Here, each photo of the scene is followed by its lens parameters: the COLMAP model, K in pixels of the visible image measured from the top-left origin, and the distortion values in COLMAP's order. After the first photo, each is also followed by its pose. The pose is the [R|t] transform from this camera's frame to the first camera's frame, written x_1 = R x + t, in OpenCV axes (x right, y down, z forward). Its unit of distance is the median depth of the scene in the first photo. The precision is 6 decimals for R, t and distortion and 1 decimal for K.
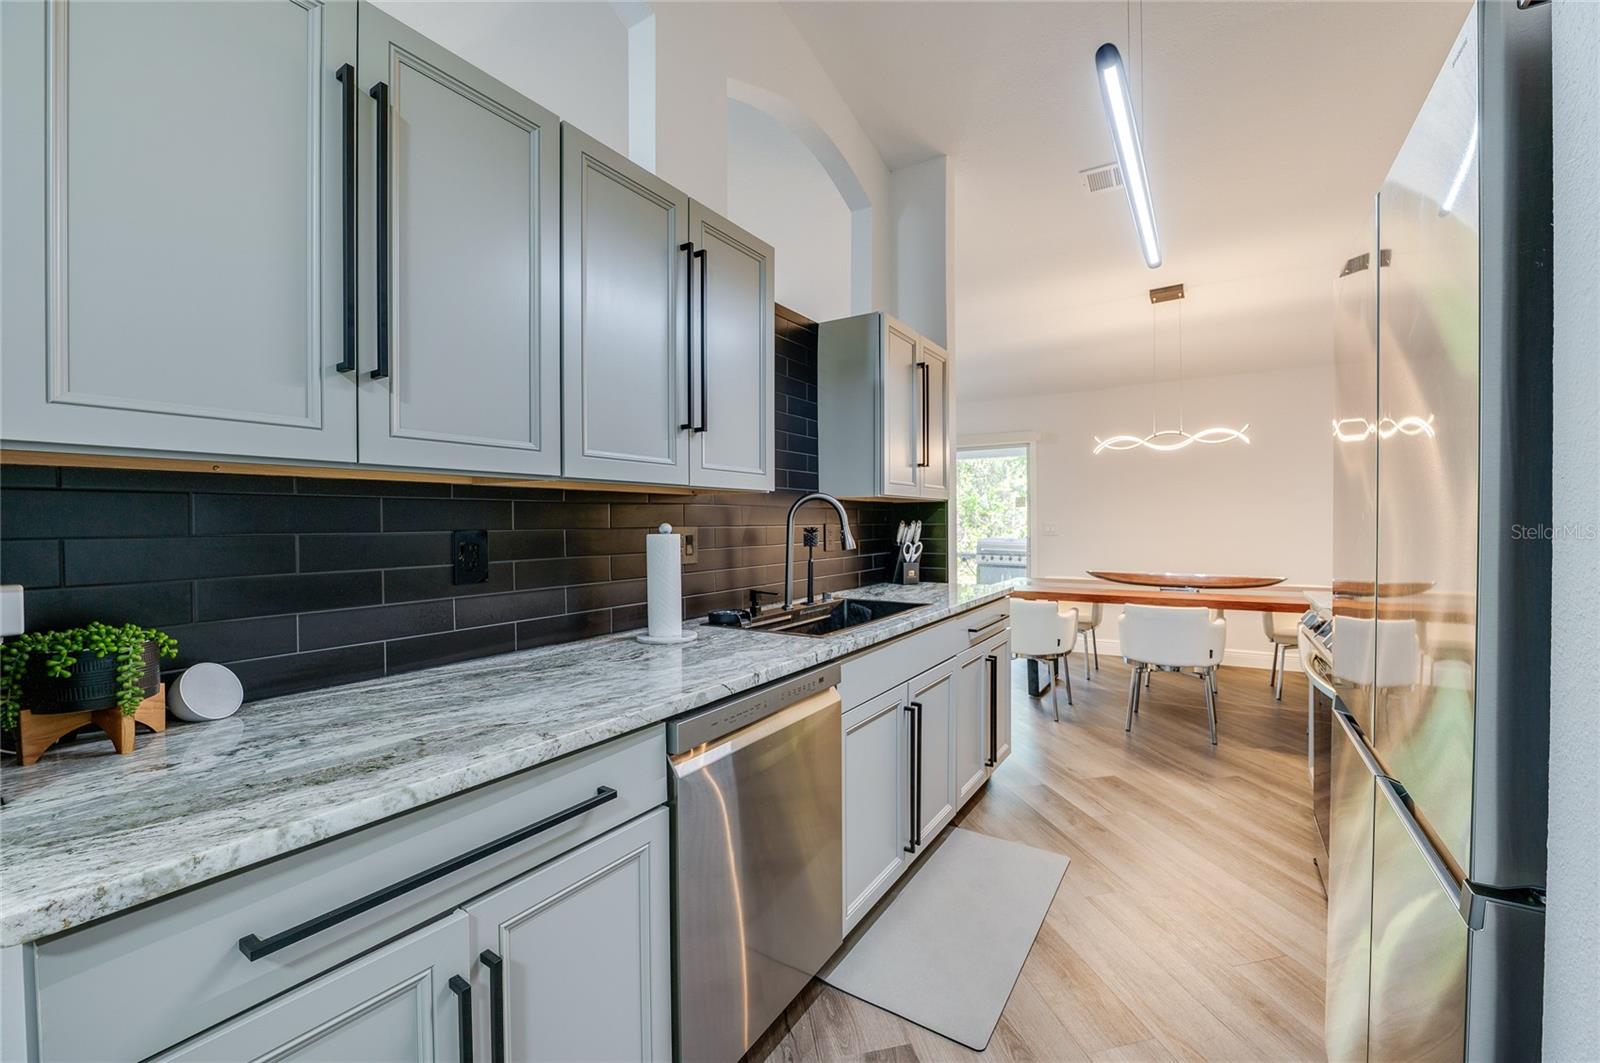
lens RADIAL K [[642.2, 0, 819.3], [0, 642.2, 528.5], [0, 0, 1]] dist [-0.016658, 0.000556]
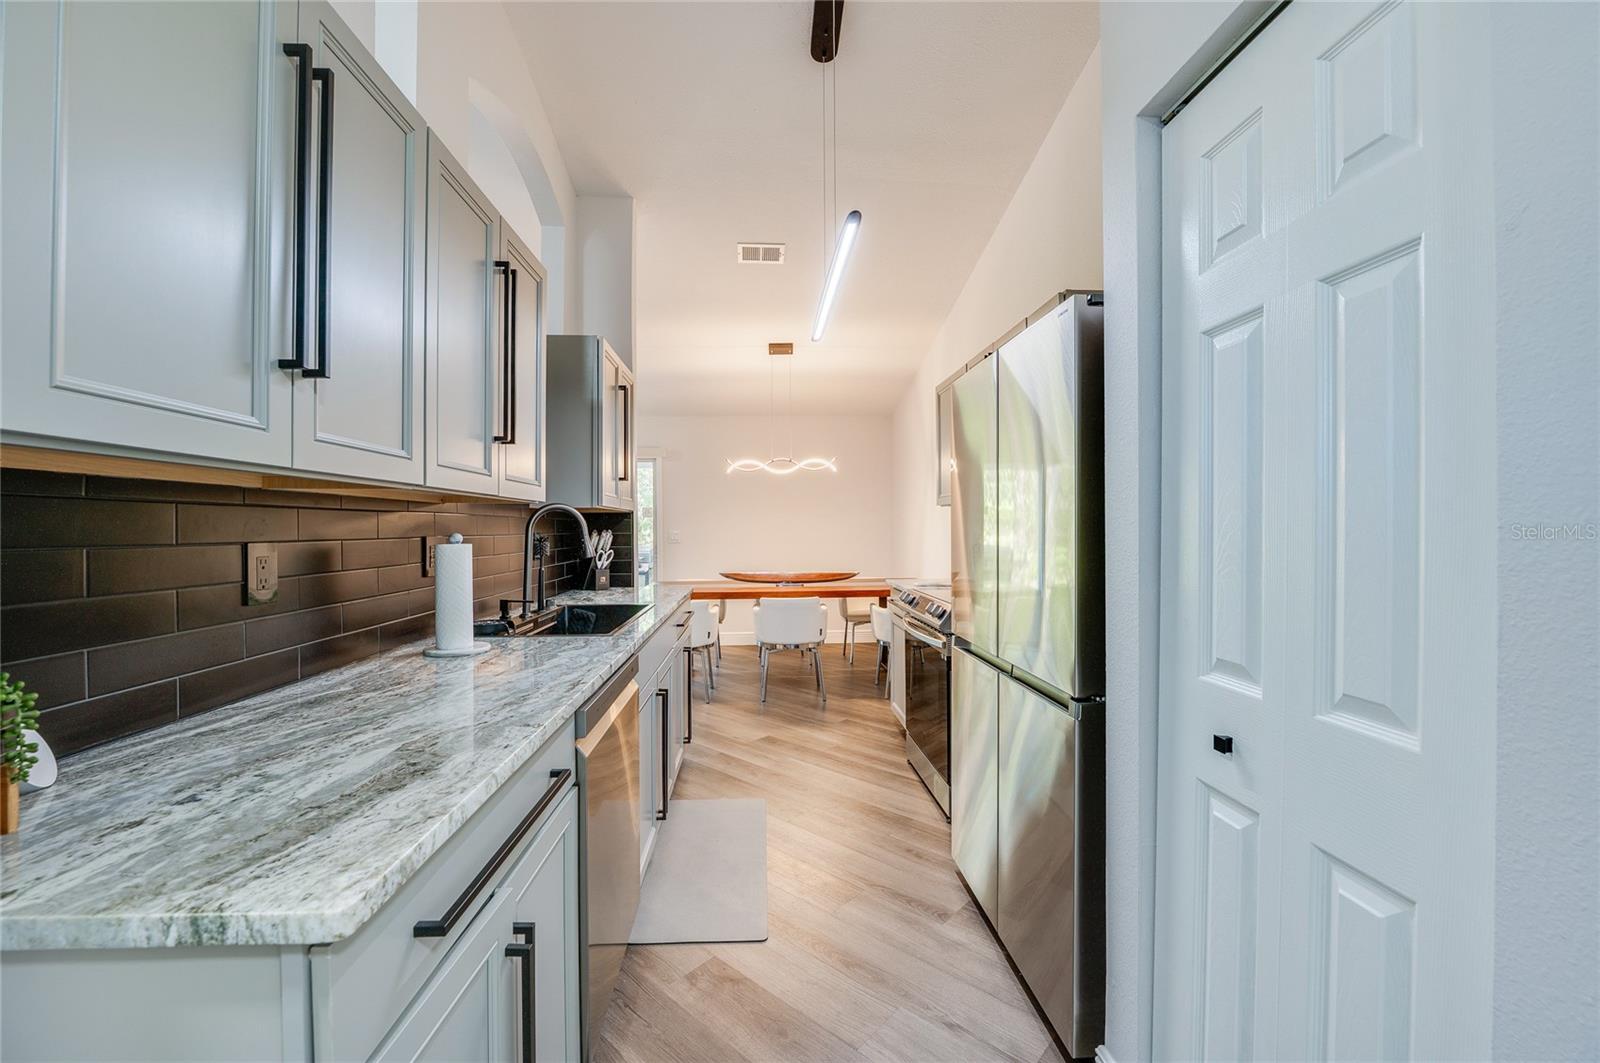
lens RADIAL K [[642.2, 0, 791.4], [0, 642.2, 525.2], [0, 0, 1]] dist [-0.016658, 0.000556]
pose [[0.819636, 0.004526, 0.572867, -0.381558], [0.006118, 0.999843, -0.016653, -0.000671], [-0.572852, 0.017154, 0.819479, -0.094136]]
